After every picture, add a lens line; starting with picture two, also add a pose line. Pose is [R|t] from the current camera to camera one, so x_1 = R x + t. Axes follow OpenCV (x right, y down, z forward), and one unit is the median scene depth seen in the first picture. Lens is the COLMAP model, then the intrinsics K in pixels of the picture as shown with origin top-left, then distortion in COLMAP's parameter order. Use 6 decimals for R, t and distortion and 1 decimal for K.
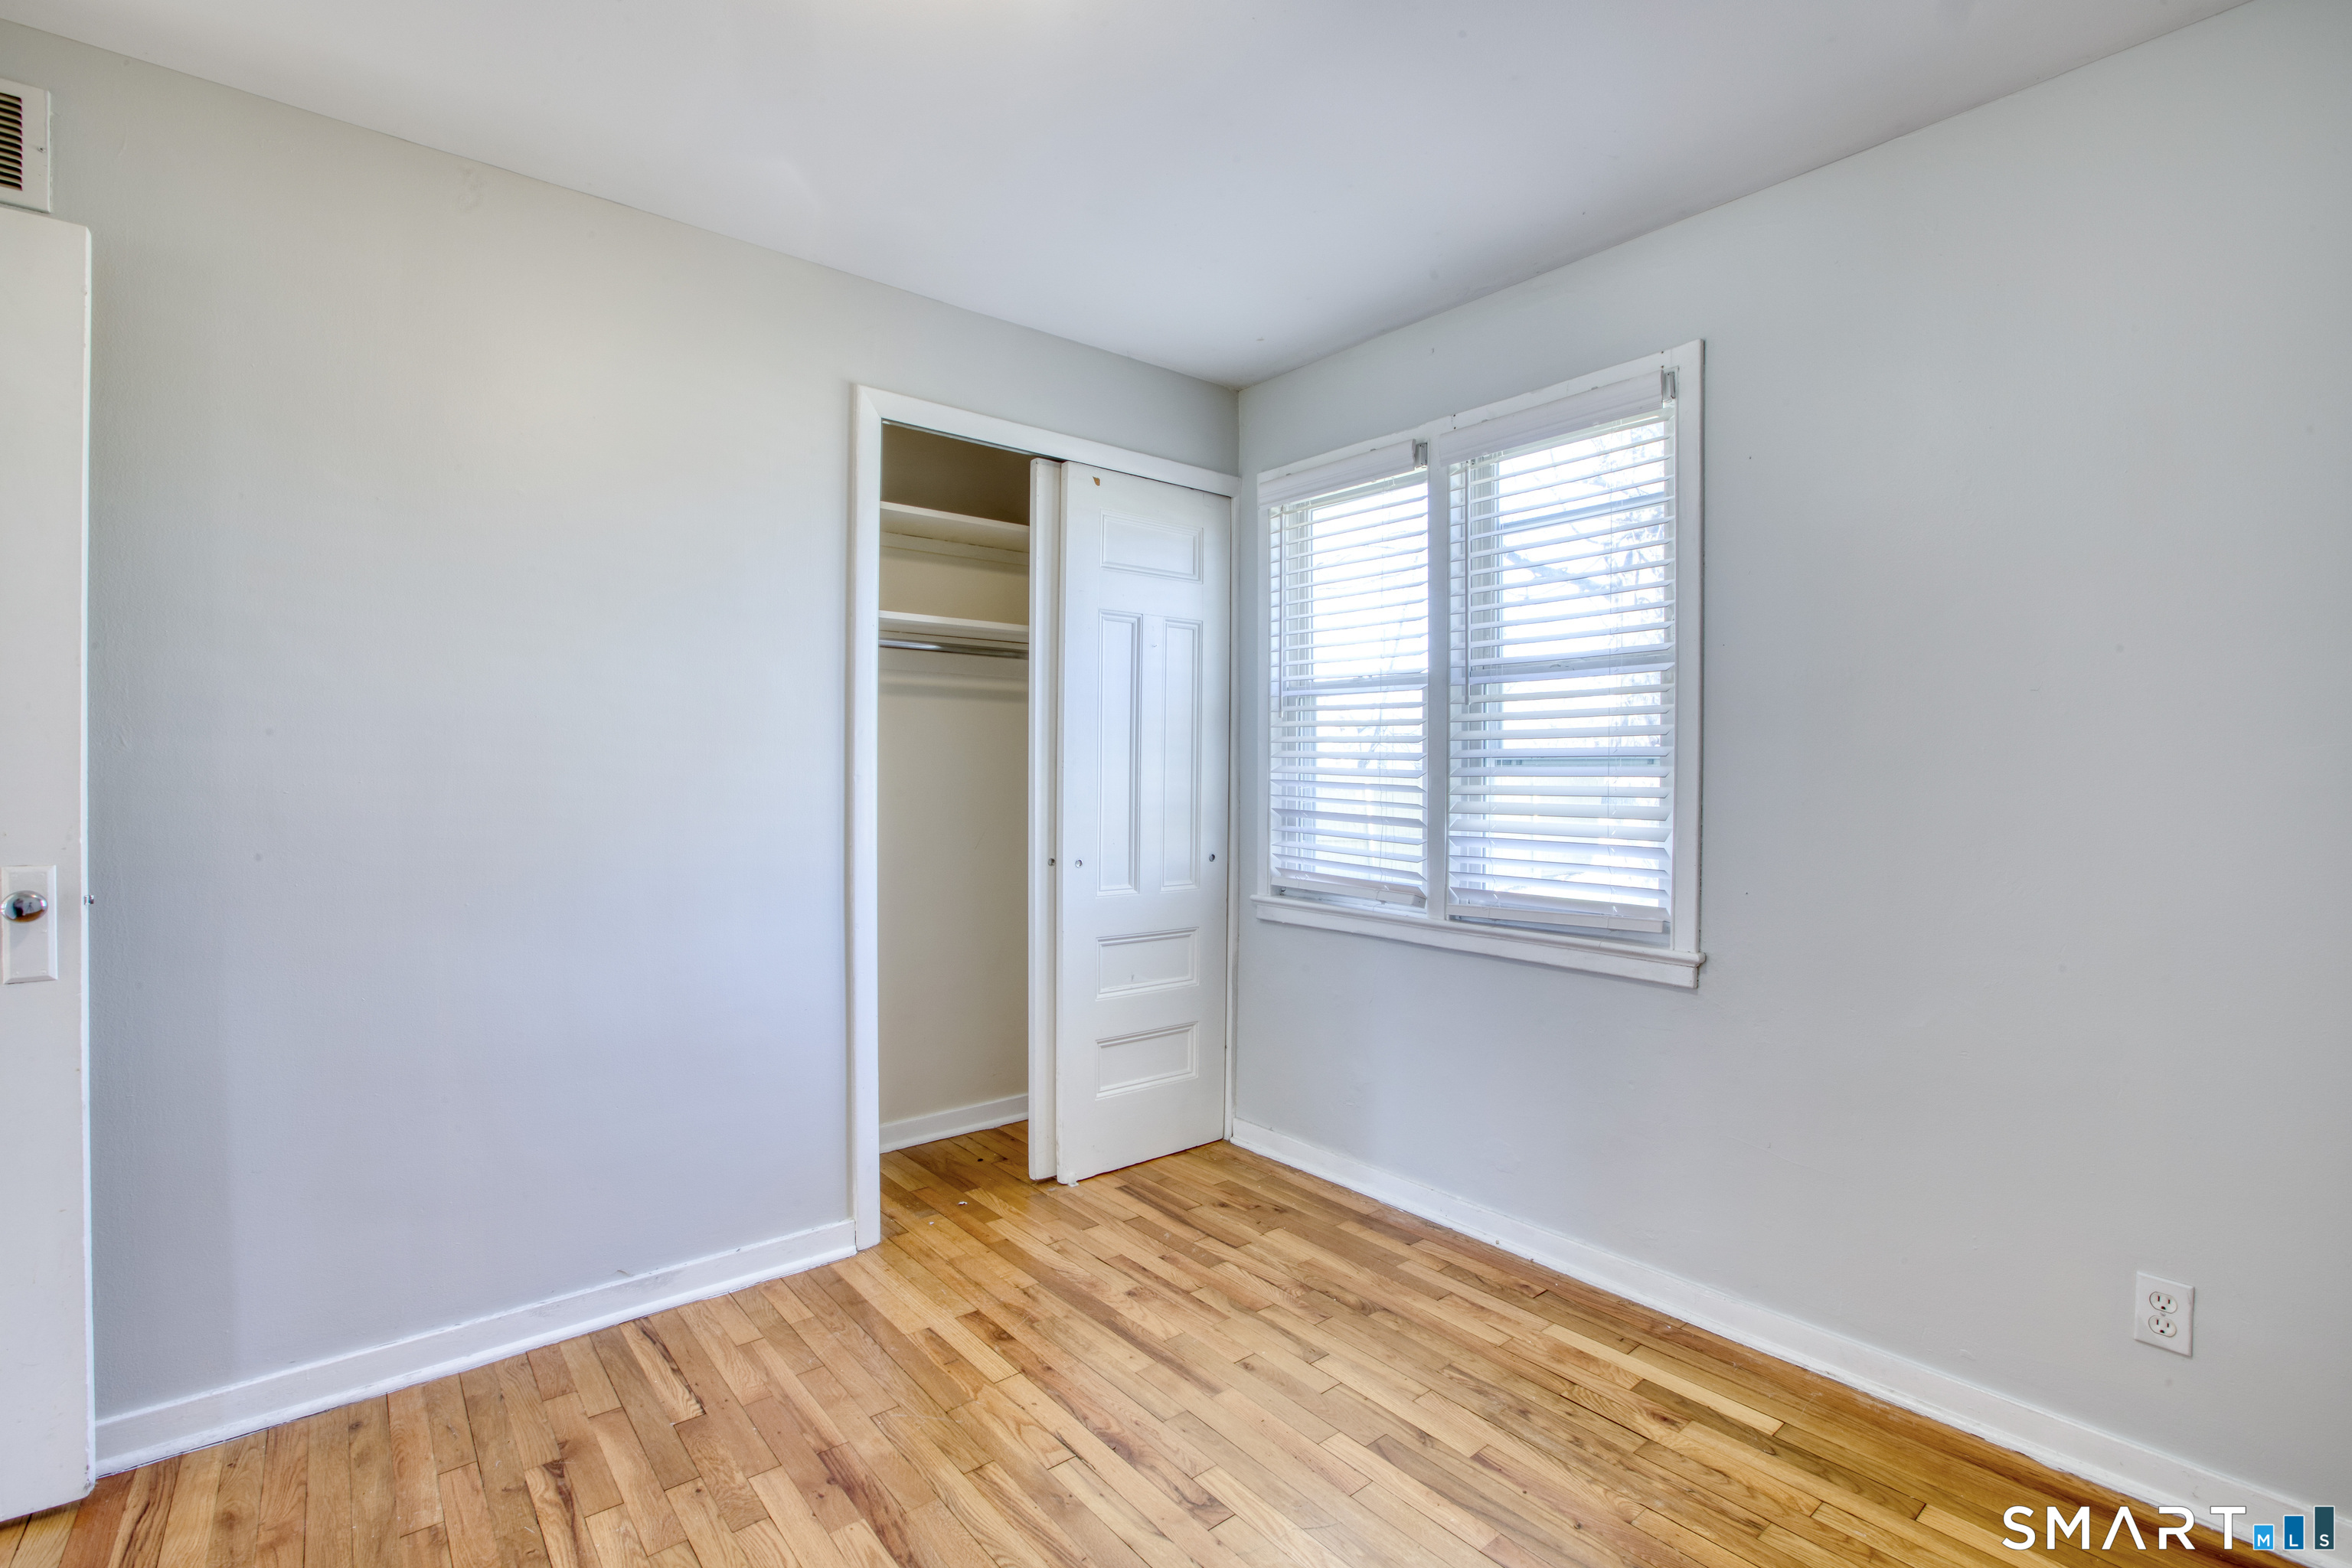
lens RADIAL K [[1072.7, 0, 1173.3], [0, 1072.7, 783.2], [0, 0, 1]] dist [-0.048325, 0.013864]
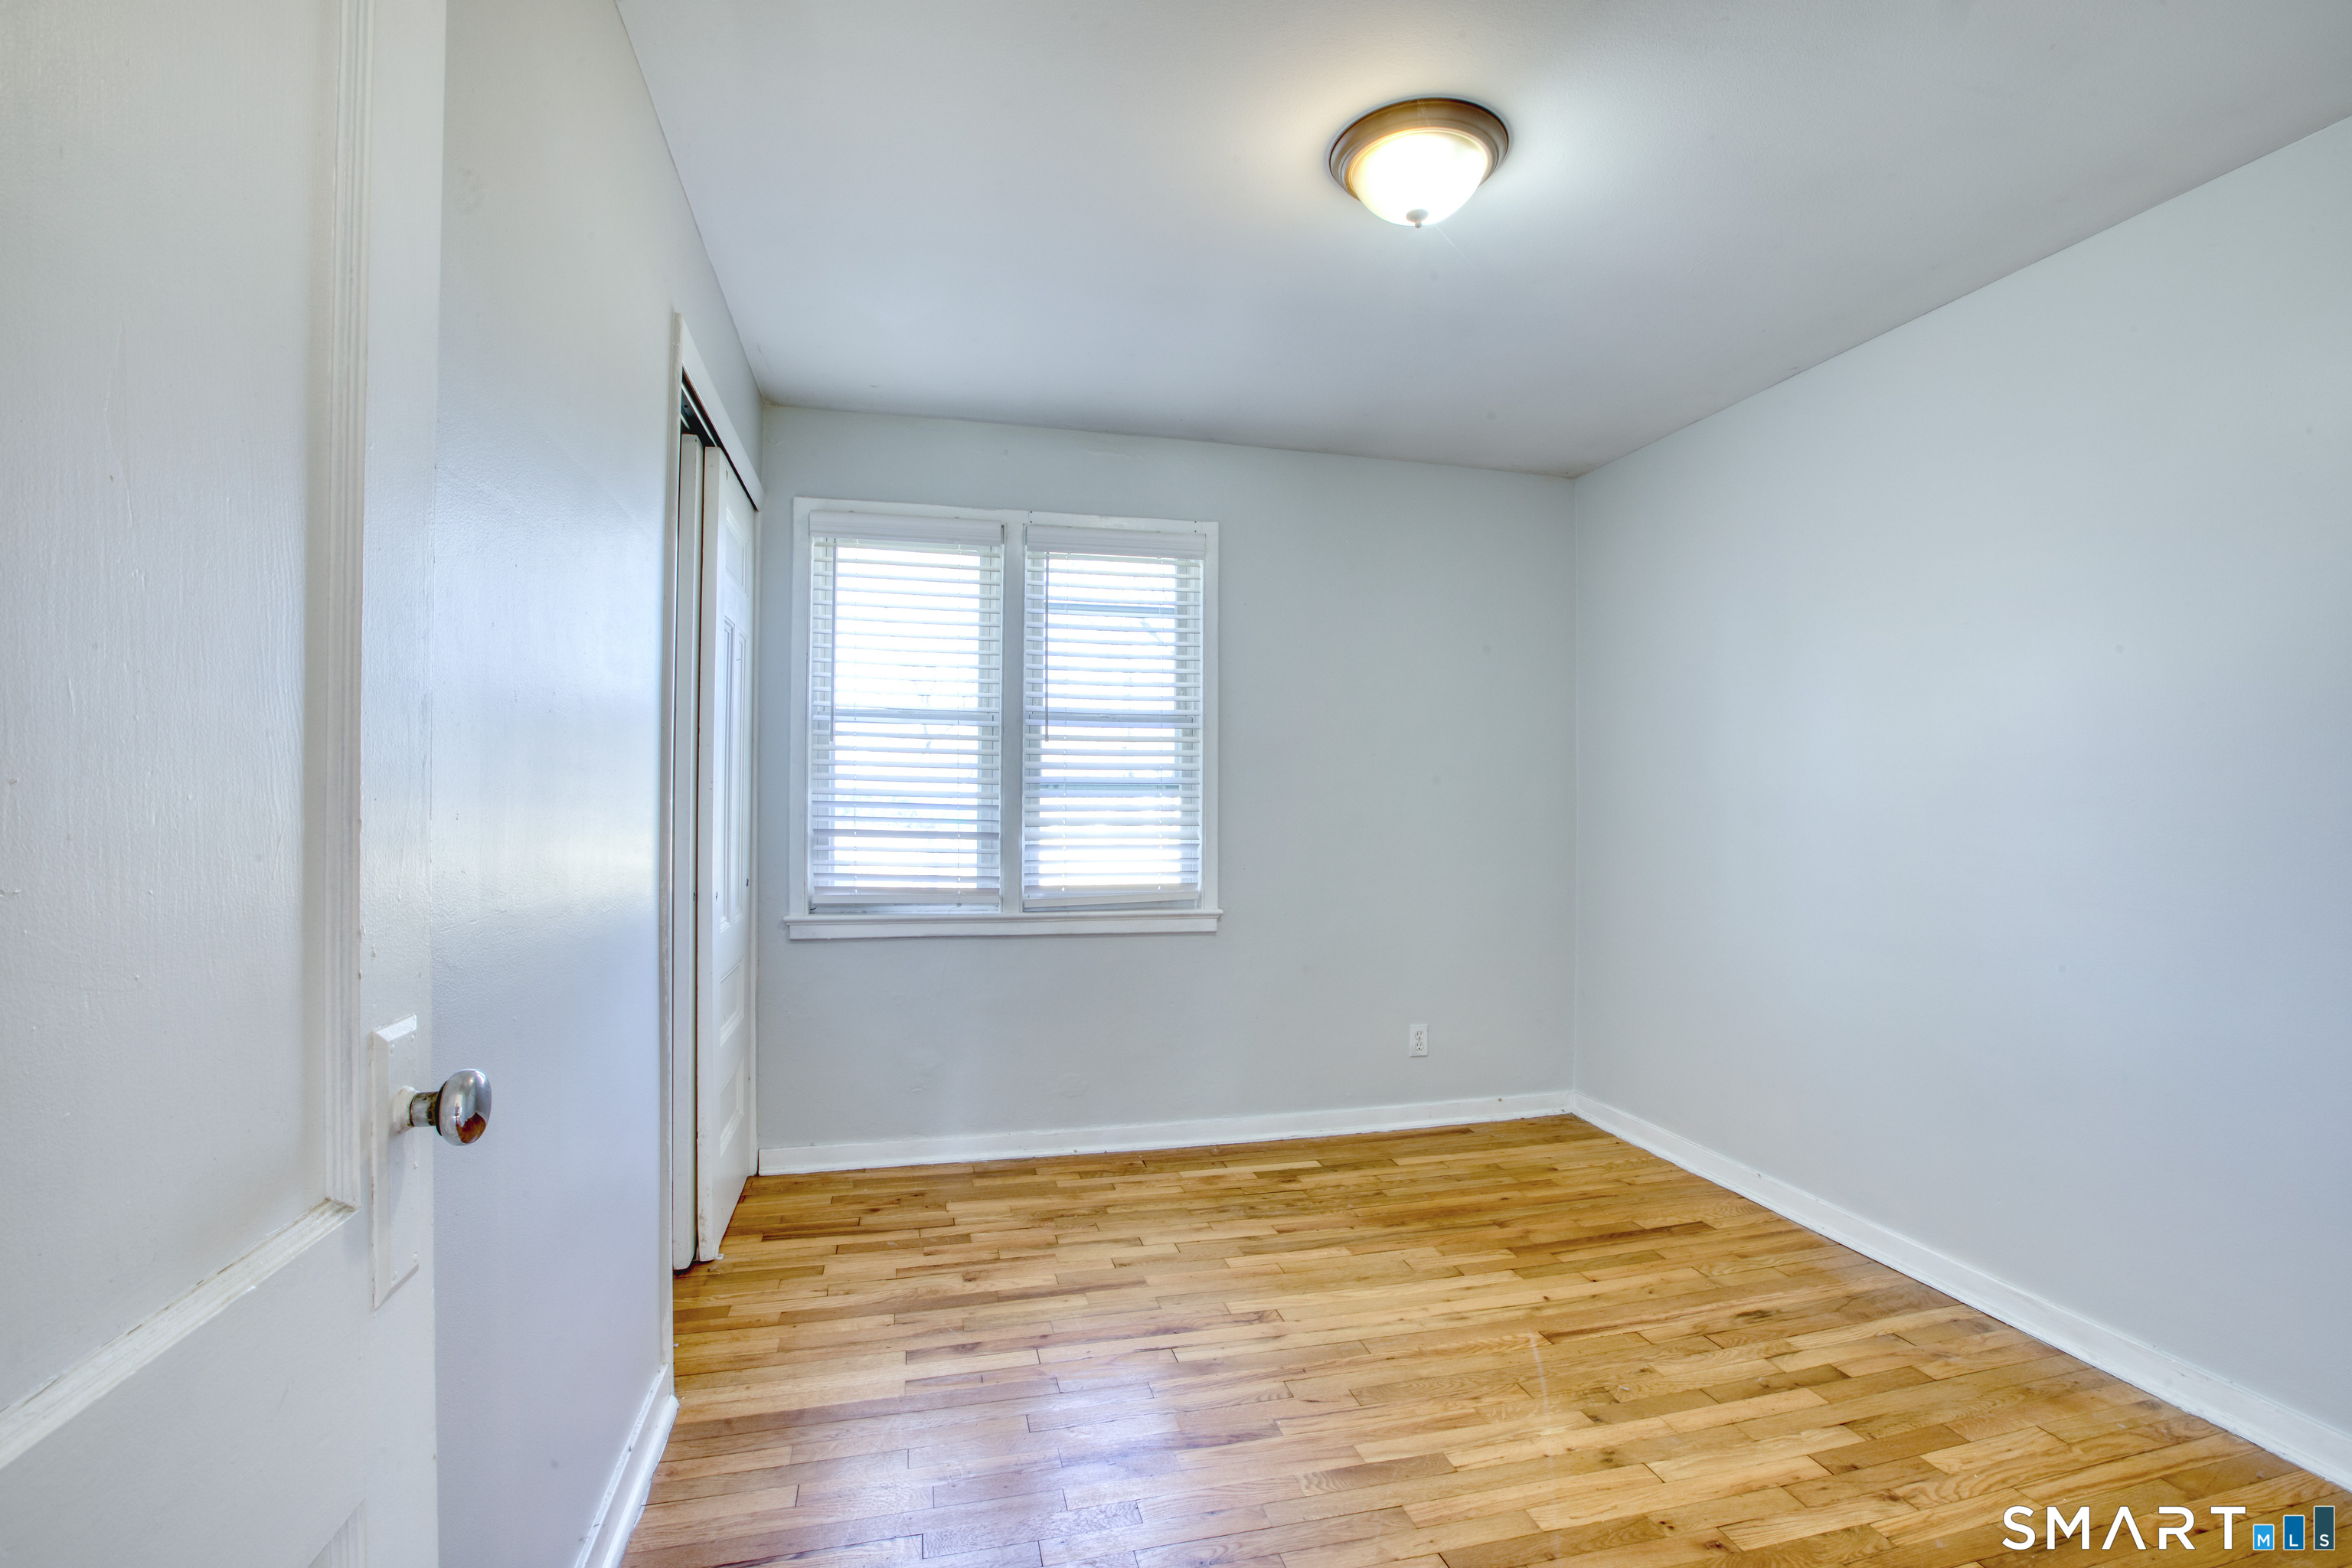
lens RADIAL K [[1072.7, 0, 1178.5], [0, 1072.7, 773.8], [0, 0, 1]] dist [-0.048325, 0.013864]
pose [[0.411228, 0.022694, 0.911250, -0.842203], [0.002478, 0.999658, -0.026015, -0.000651], [-0.911529, 0.012956, 0.411031, 0.324522]]
